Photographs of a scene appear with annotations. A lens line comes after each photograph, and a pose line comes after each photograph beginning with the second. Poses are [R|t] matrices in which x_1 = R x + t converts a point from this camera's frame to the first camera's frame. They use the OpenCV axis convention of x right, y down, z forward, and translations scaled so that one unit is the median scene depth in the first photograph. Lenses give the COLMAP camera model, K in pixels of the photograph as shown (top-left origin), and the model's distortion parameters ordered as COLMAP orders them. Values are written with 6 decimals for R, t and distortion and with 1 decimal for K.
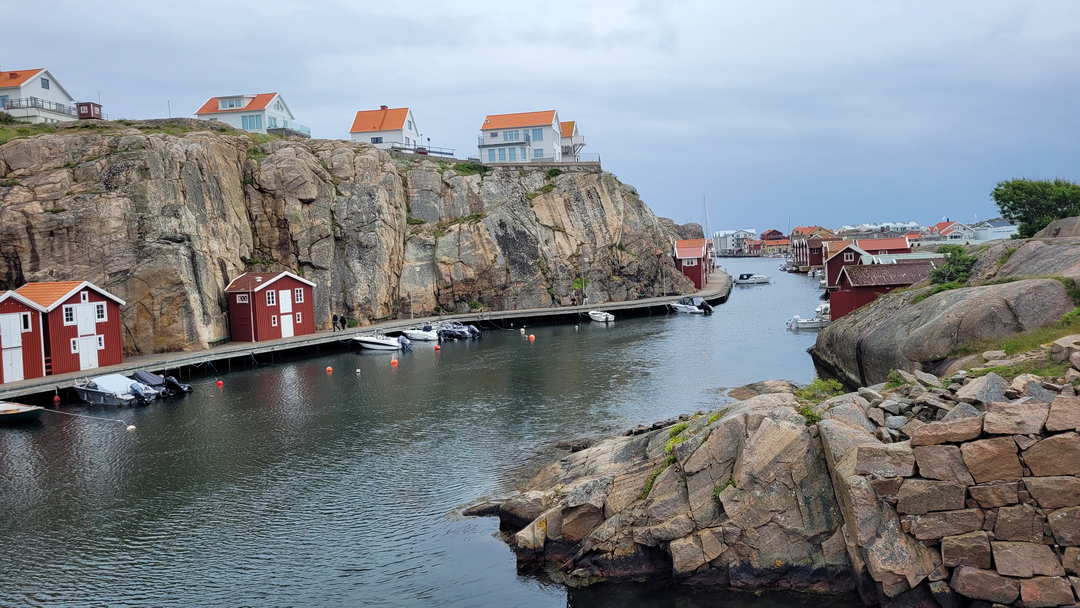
lens RADIAL K [[819.4, 0, 538.7], [0, 819.4, 289.8], [0, 0, 1]] dist [0.051828, -0.005149]
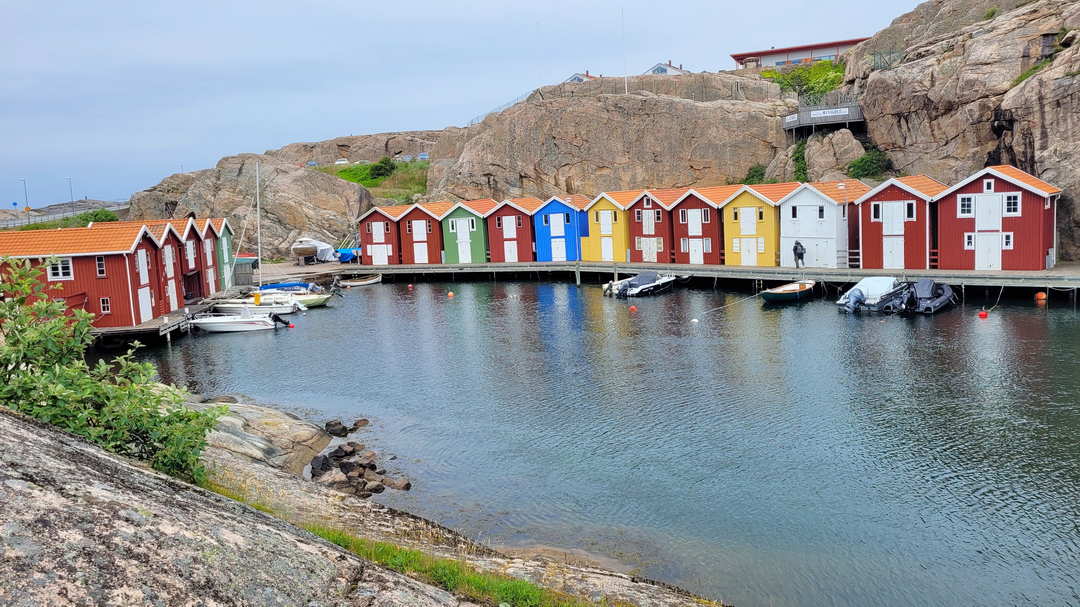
lens RADIAL K [[852.0, 0, 540.0], [0, 852.0, 303.5], [0, 0, 1]] dist [0.048695, -0.011197]
pose [[-0.289008, 0.188867, -0.938512, 0.348855], [0.026448, 0.981547, 0.189383, -0.041628], [0.956961, 0.029912, -0.288670, 0.641820]]
